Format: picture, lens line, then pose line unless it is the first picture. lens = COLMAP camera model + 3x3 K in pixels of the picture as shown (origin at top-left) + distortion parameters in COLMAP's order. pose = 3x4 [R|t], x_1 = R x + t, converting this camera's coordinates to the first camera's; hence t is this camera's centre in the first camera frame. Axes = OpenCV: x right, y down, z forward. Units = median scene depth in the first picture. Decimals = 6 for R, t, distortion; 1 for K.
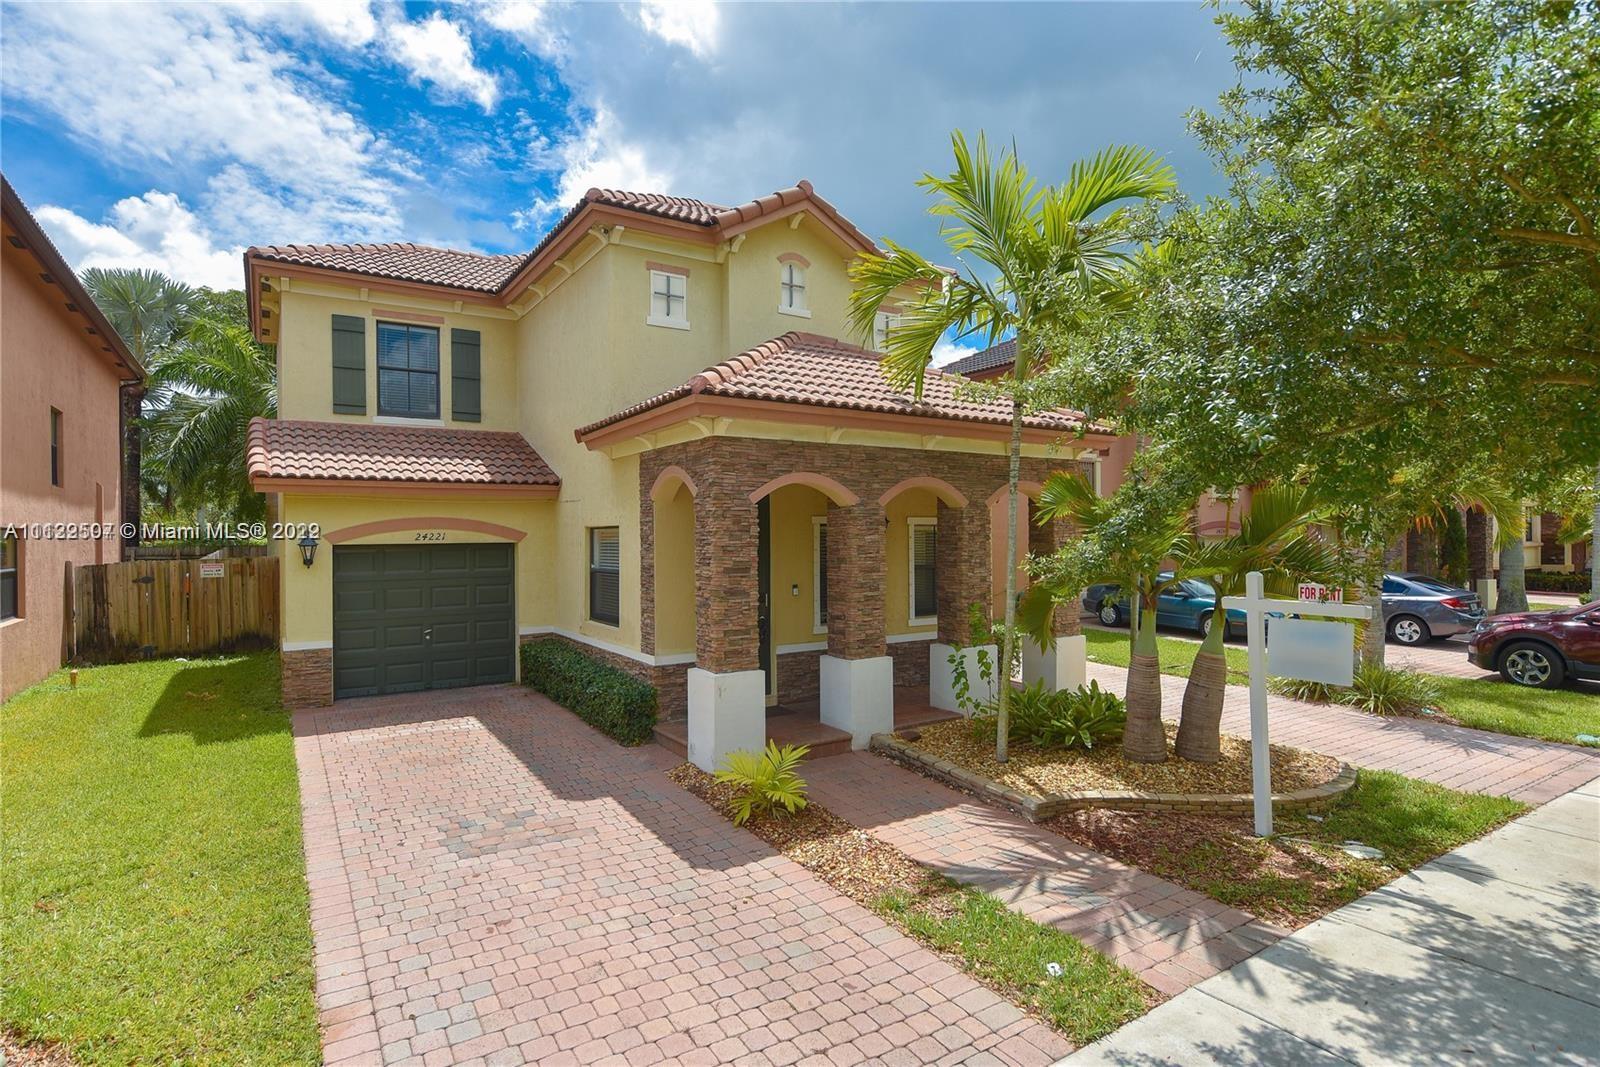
lens RADIAL K [[822.7, 0, 800.0], [0, 822.7, 533.5], [0, 0, 1]] dist [0.003716, 0.000885]
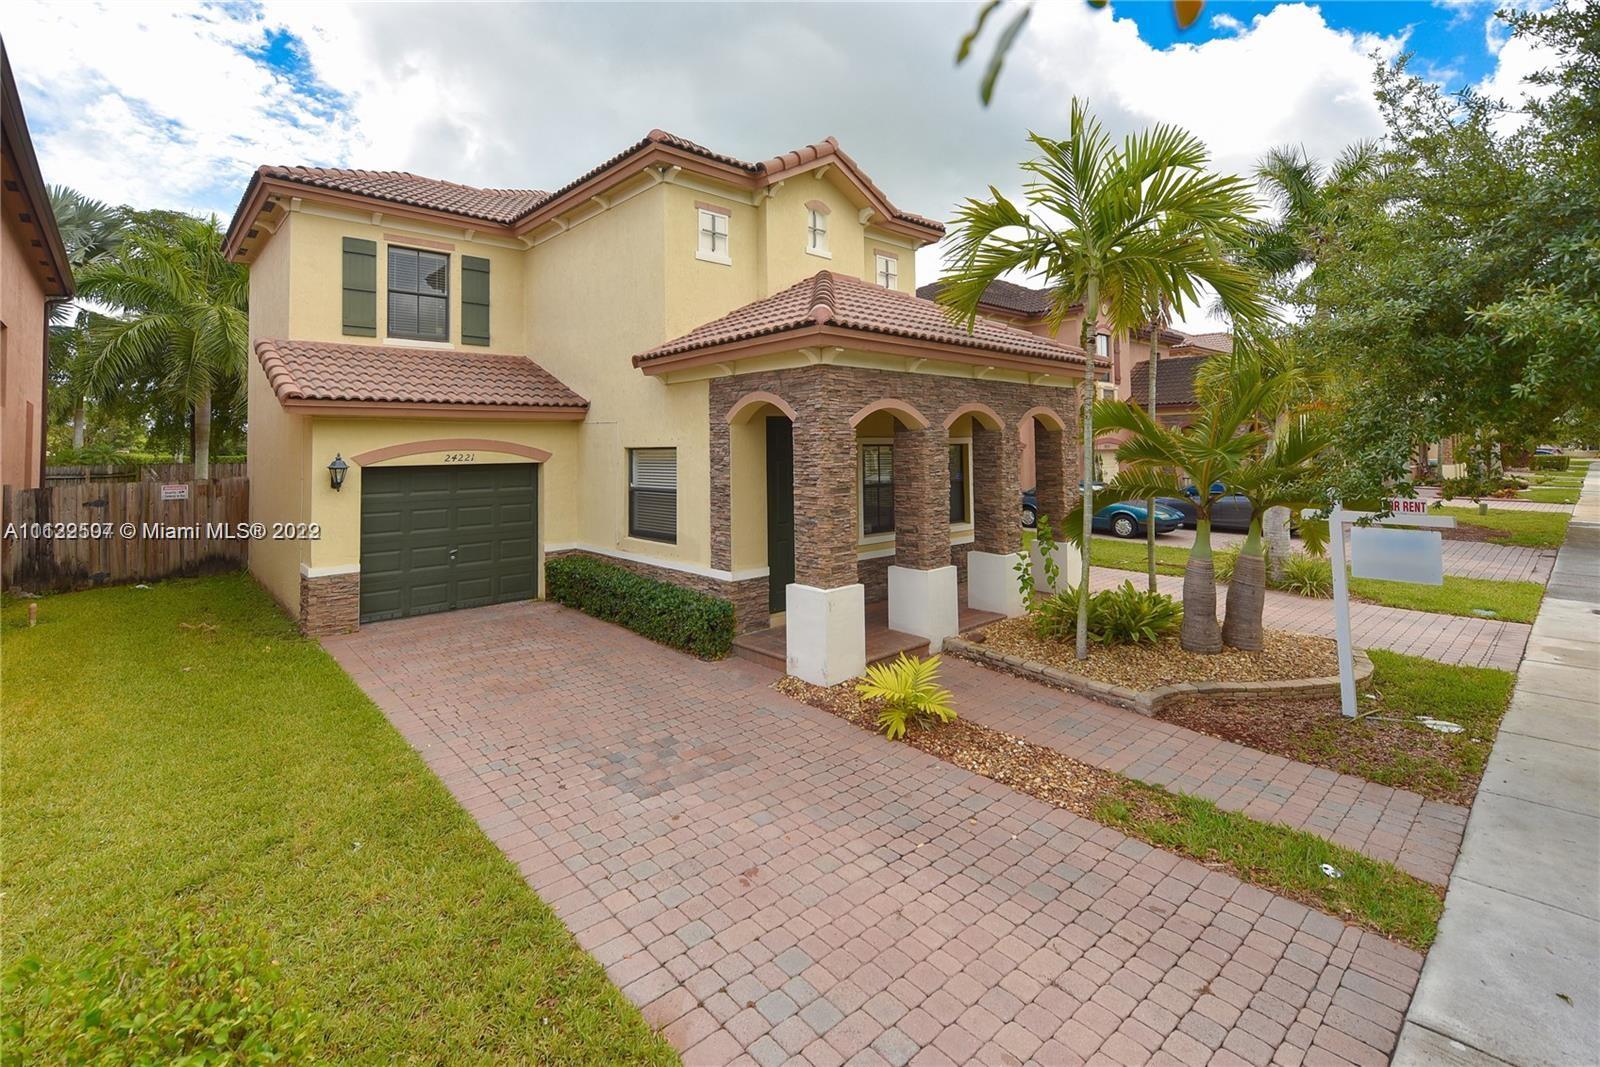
lens RADIAL K [[707.1, 0, 799.8], [0, 707.1, 419.9], [0, 0, 1]] dist [0.001921, -0.000223]
pose [[0.985369, 0.001261, 0.170430, -0.208516], [0.005097, 0.999307, -0.036865, -0.009499], [-0.170359, 0.037194, 0.984680, 0.076876]]
